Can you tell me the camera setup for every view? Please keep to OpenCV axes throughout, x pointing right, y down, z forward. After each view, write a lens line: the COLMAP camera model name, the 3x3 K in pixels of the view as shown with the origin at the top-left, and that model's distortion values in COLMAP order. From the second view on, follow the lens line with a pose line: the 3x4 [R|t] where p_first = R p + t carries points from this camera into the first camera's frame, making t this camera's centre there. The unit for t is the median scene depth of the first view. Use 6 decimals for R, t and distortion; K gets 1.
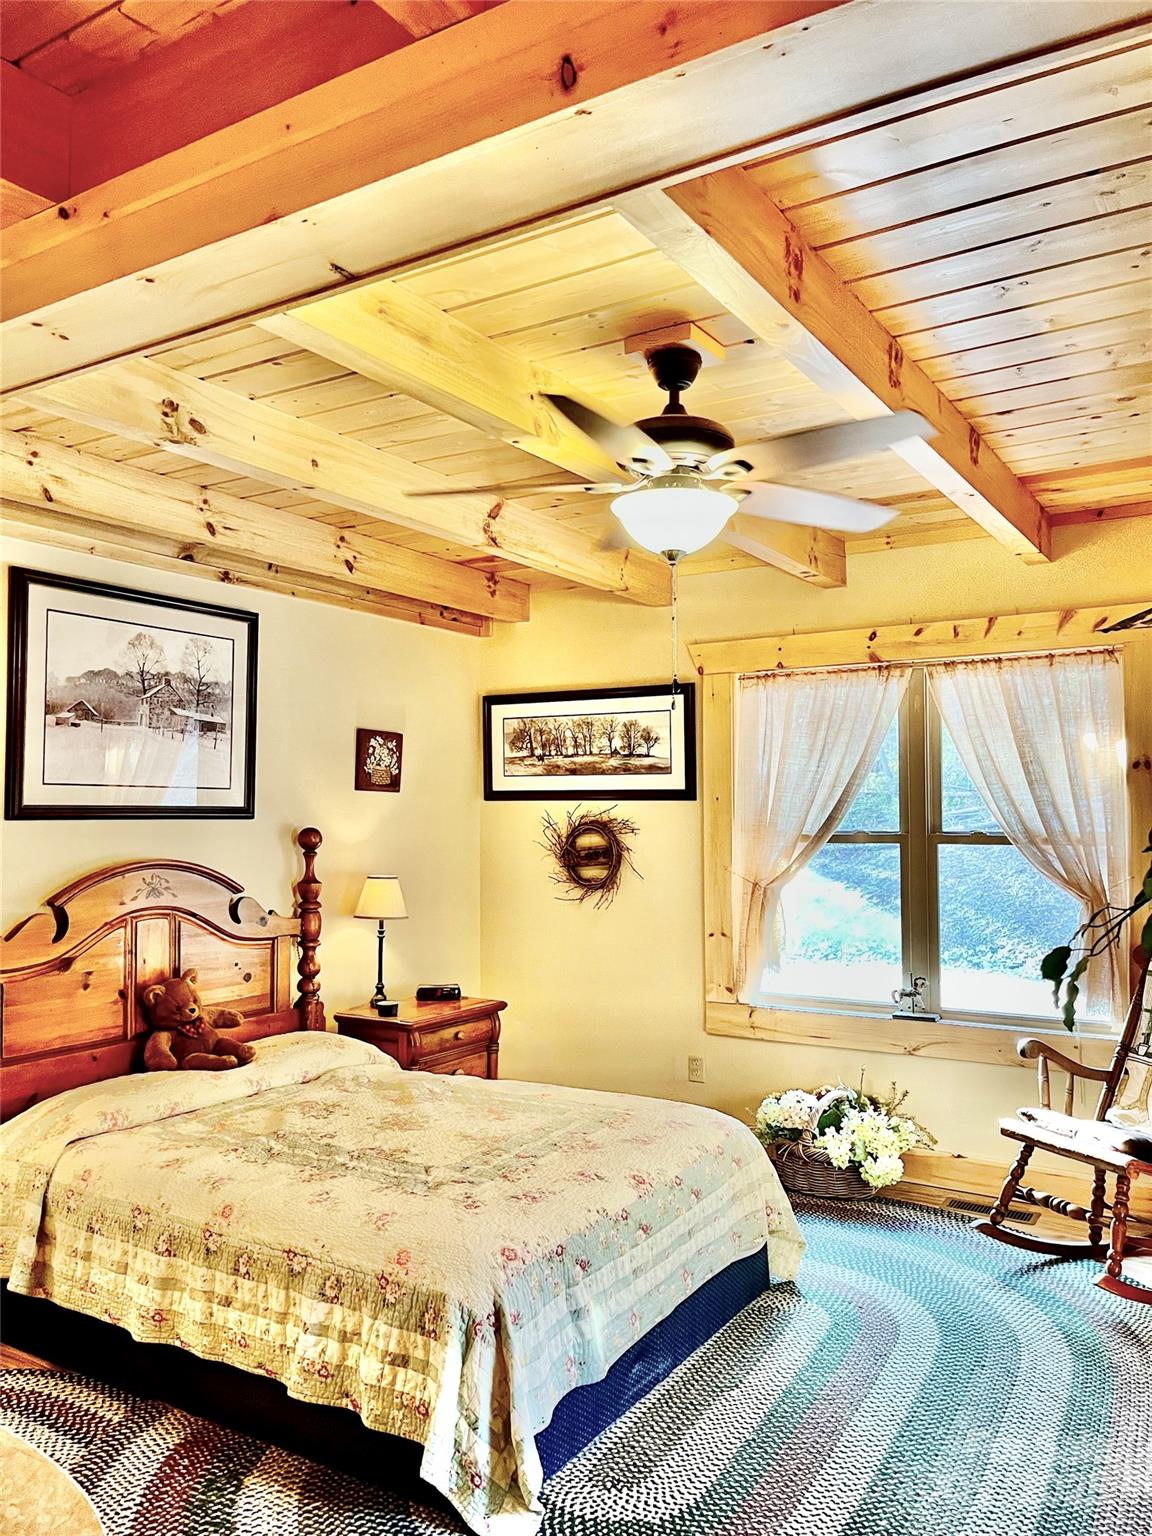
lens RADIAL K [[1167.2, 0, 576.0], [0, 1167.2, 768.0], [0, 0, 1]] dist [0.026467, -0.001929]
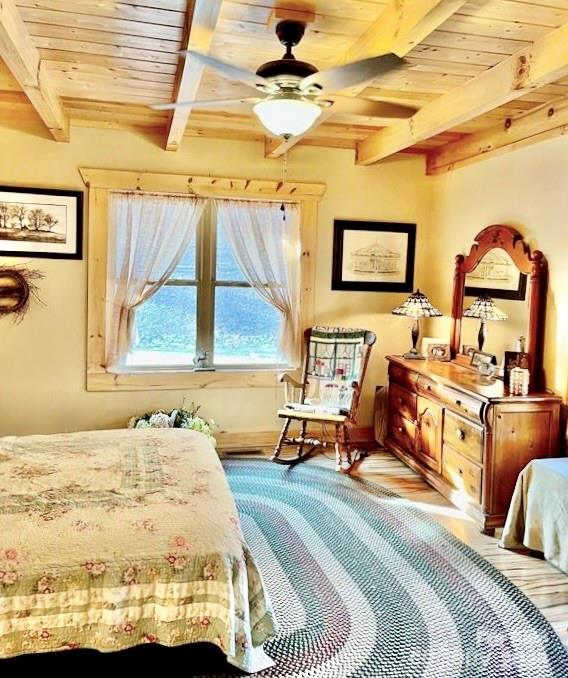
lens RADIAL K [[582.8, 0, 284.1], [0, 582.8, 297.7], [0, 0, 1]] dist [0.091416, -0.138479]
pose [[0.693529, -0.007764, 0.720387, -0.515831], [-0.059807, 0.995870, 0.068310, 0.009536], [-0.717942, -0.090459, 0.690200, 0.286231]]
